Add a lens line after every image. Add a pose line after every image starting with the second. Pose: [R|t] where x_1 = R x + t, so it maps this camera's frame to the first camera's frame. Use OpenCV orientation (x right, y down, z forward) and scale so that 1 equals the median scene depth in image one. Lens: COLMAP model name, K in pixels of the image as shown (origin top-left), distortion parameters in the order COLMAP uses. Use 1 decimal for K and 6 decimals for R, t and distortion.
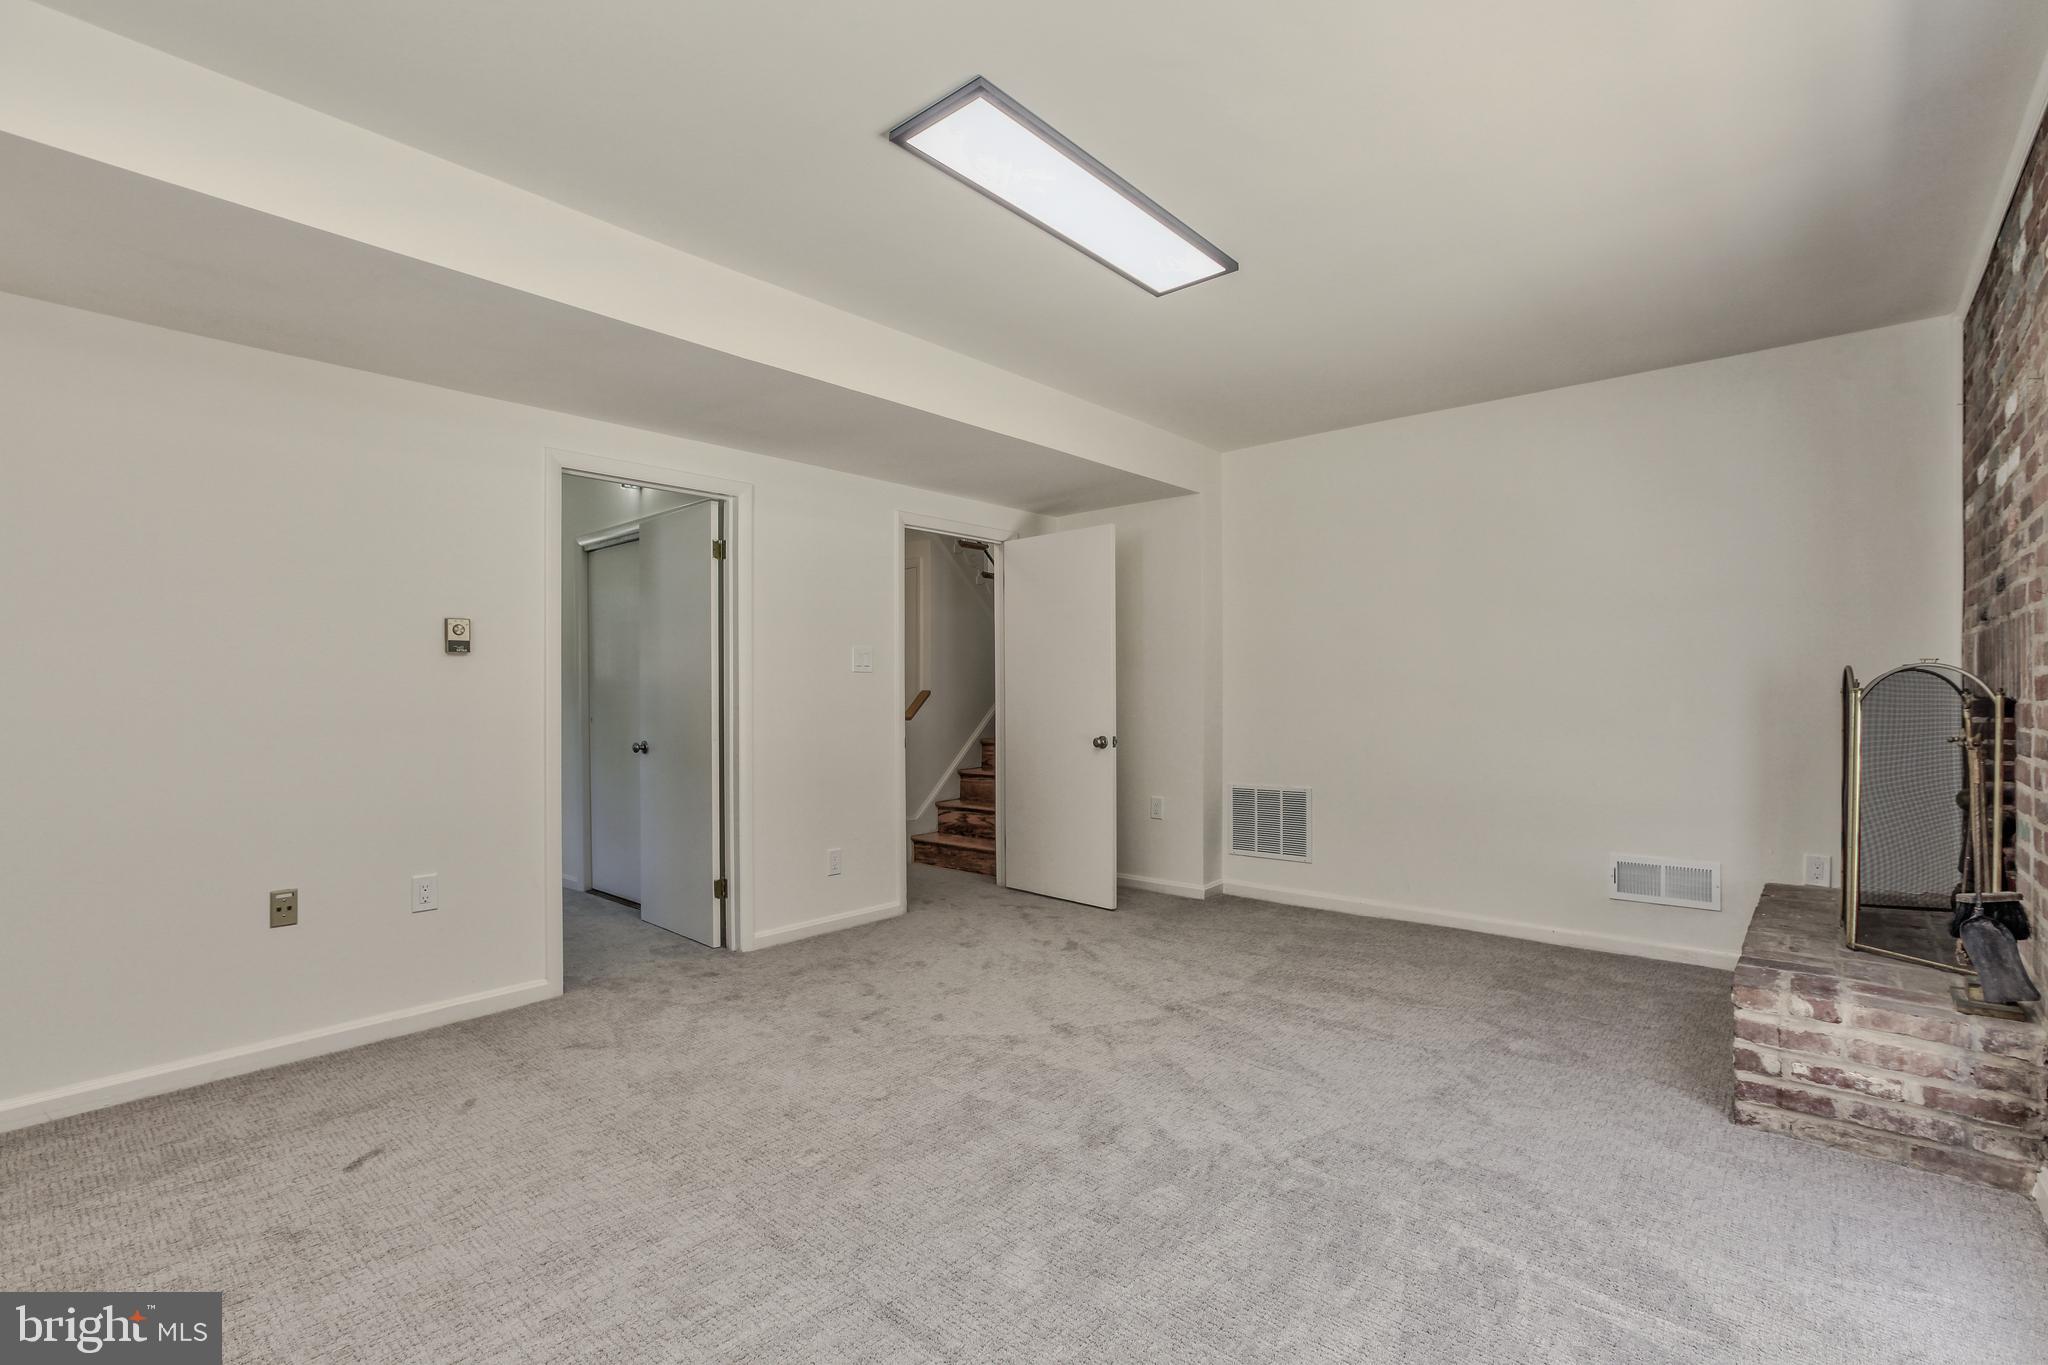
lens RADIAL K [[953.1, 0, 1036.1], [0, 953.1, 694.1], [0, 0, 1]] dist [-0.019587, 0.015128]
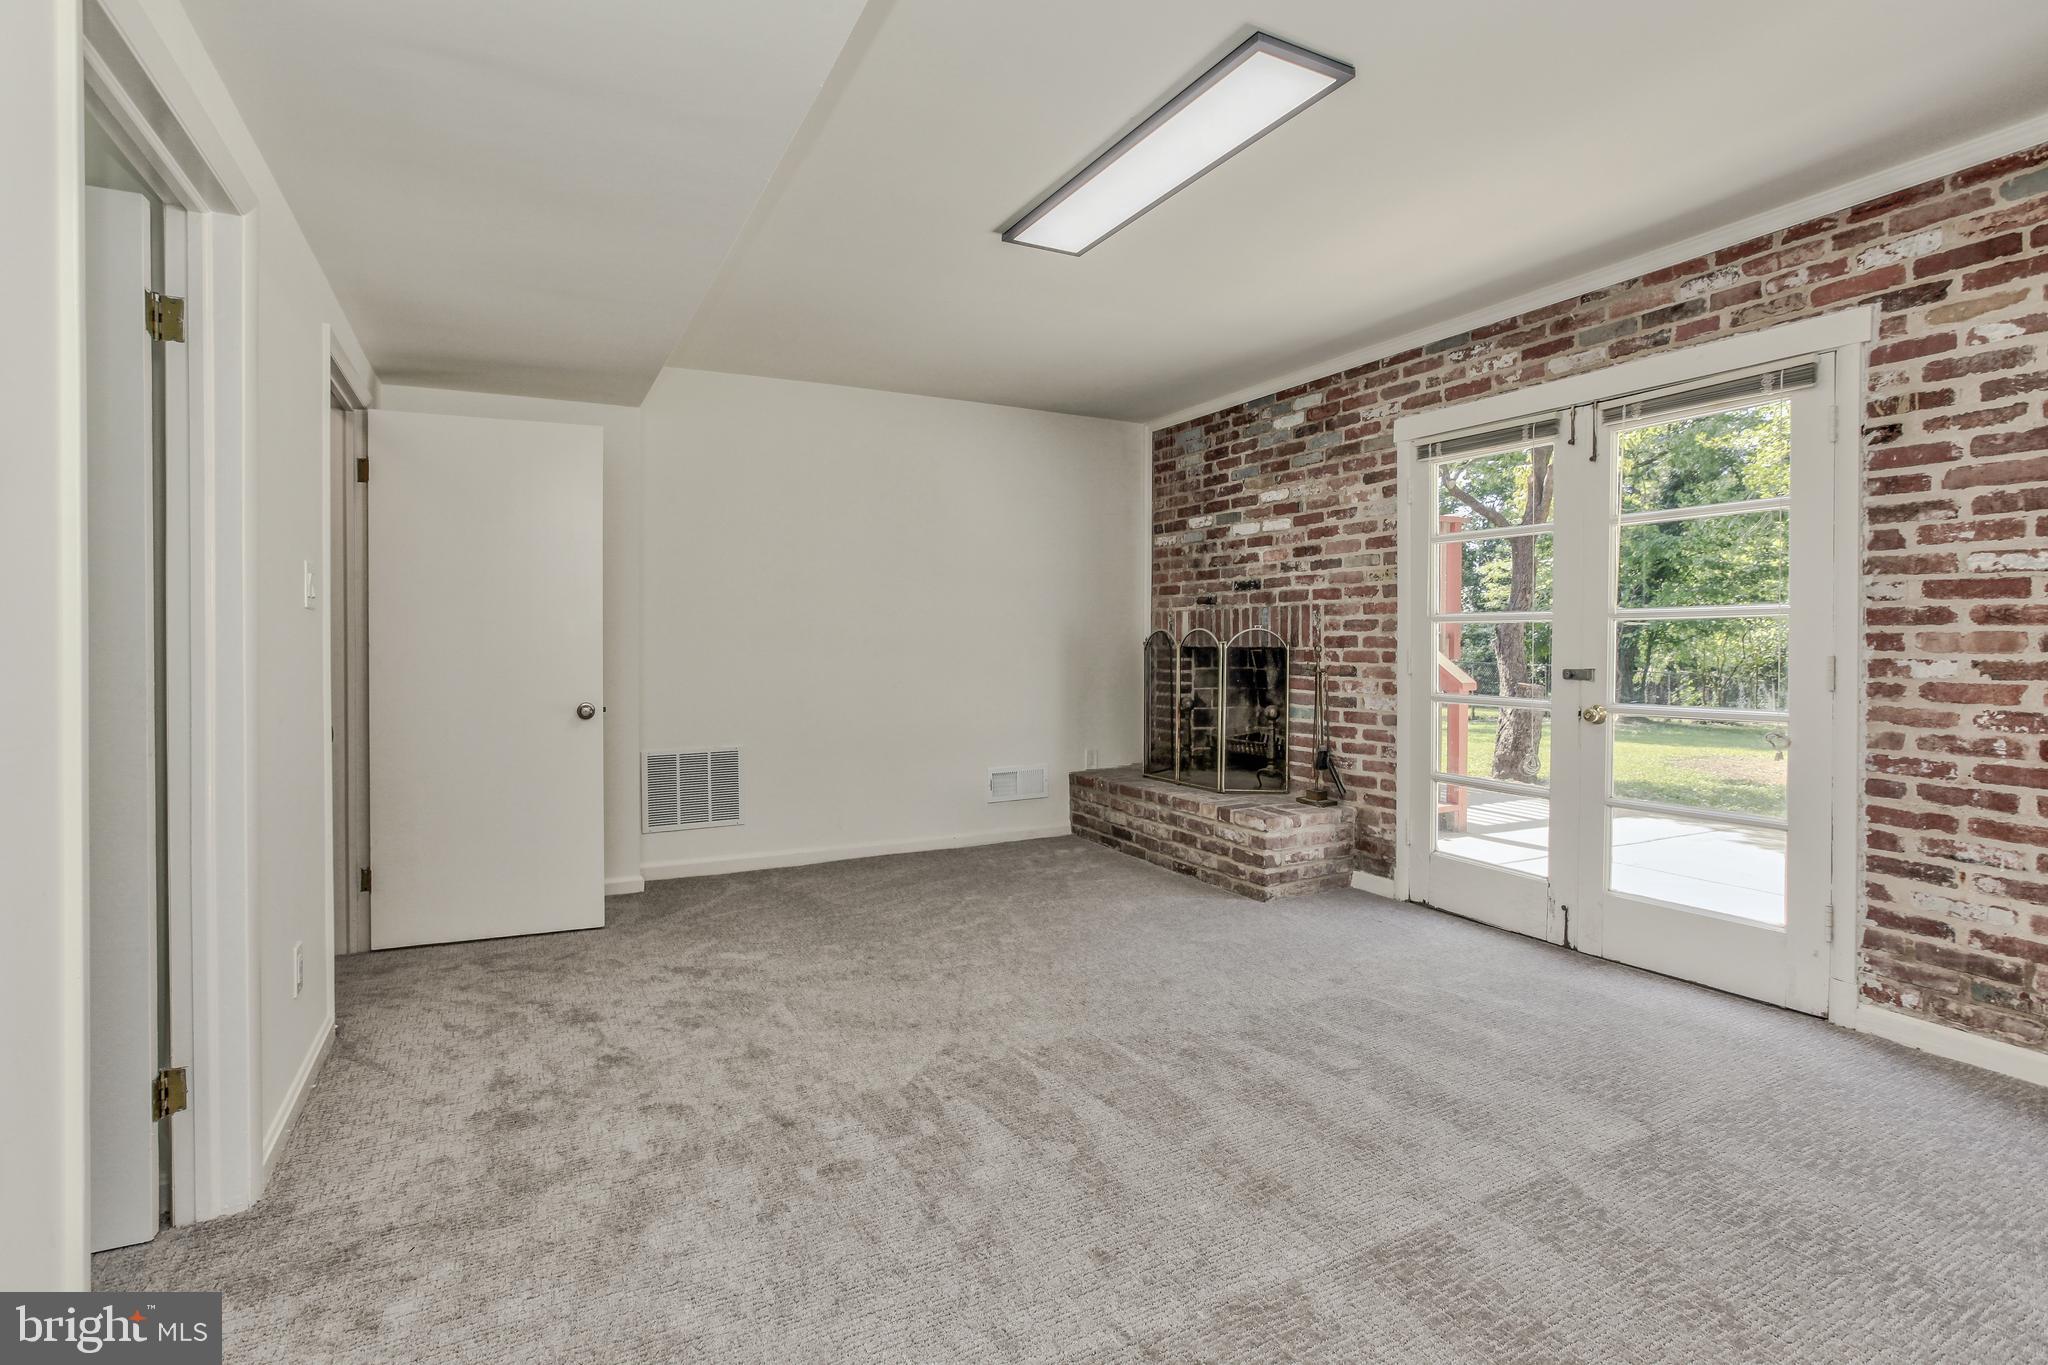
lens RADIAL K [[953.1, 0, 995.6], [0, 953.1, 654.5], [0, 0, 1]] dist [-0.019587, 0.015128]
pose [[0.374844, -0.012527, 0.927003, -0.585270], [0.003028, 0.999920, 0.012287, -0.004011], [-0.927083, -0.001798, 0.374852, 0.474546]]
